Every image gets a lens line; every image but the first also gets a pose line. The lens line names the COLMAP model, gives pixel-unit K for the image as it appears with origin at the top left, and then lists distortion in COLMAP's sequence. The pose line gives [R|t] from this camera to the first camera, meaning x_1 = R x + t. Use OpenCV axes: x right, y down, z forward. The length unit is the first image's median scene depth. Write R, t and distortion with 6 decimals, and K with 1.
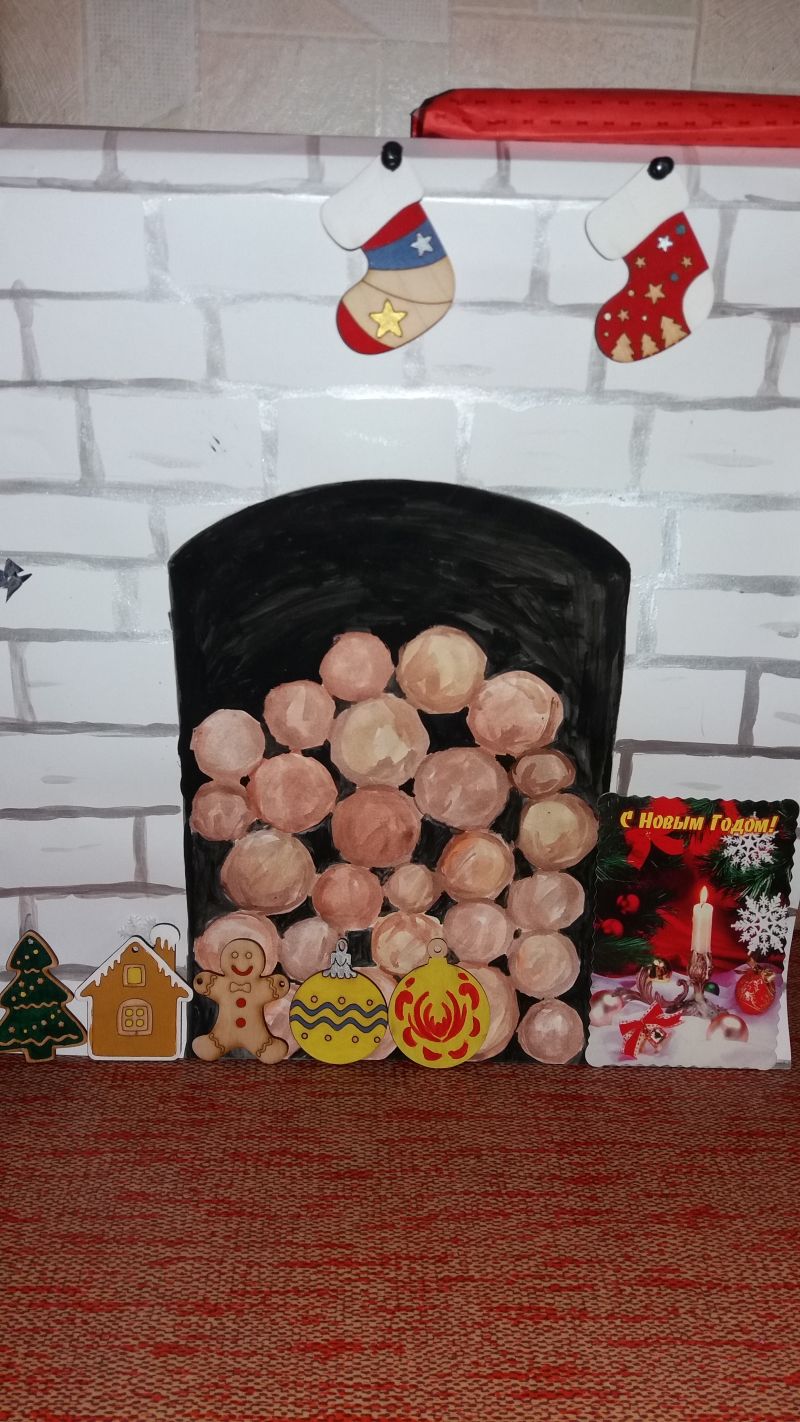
lens RADIAL K [[1167.2, 0, 400.0], [0, 1167.2, 711.0], [0, 0, 1]] dist [0.179246, -0.412845]
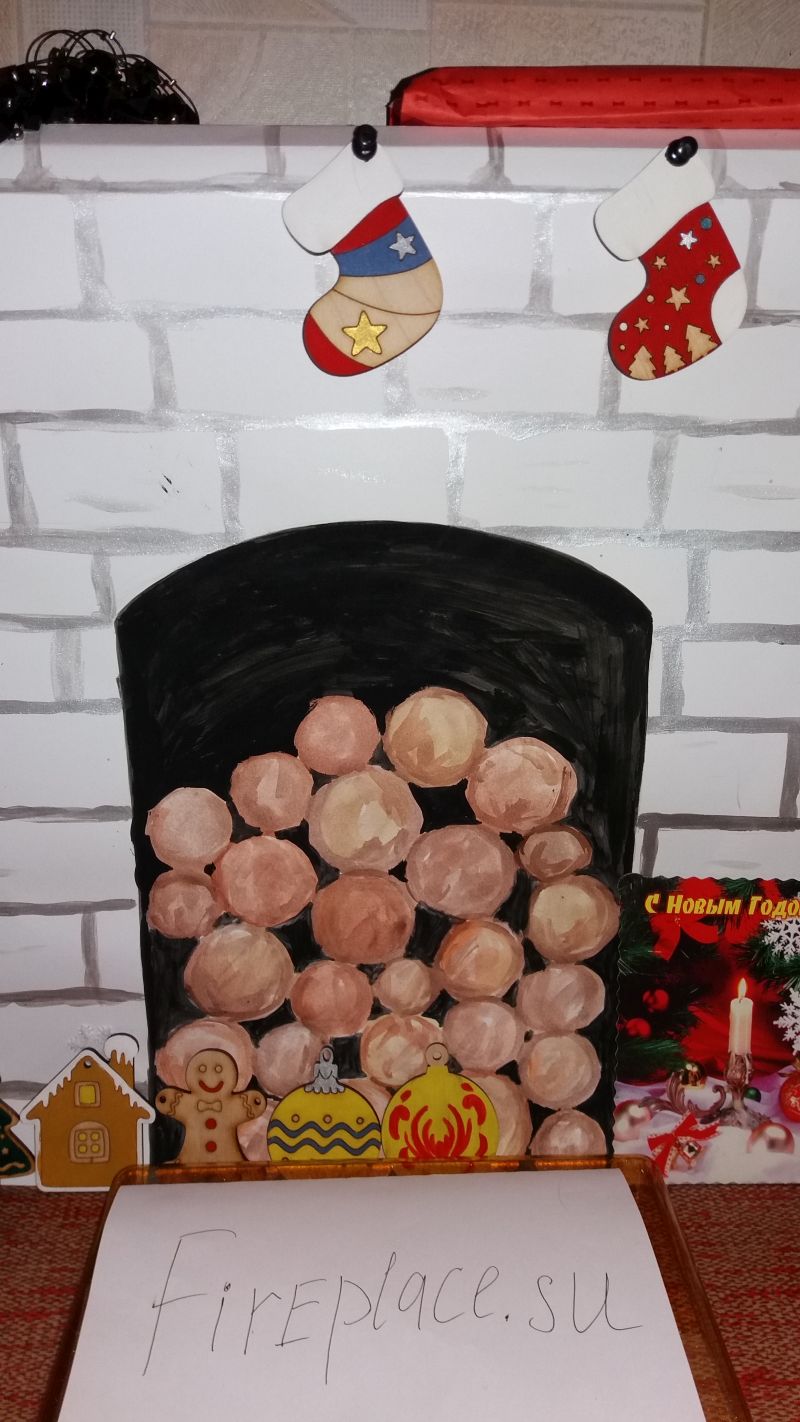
lens RADIAL K [[1158.7, 0, 400.0], [0, 1158.7, 711.0], [0, 0, 1]] dist [0.181383, -0.465675]
pose [[0.999768, -0.019606, 0.008965, 0.002026], [0.019797, 0.999567, -0.021785, -0.034473], [-0.008534, 0.021957, 0.999722, 0.134389]]
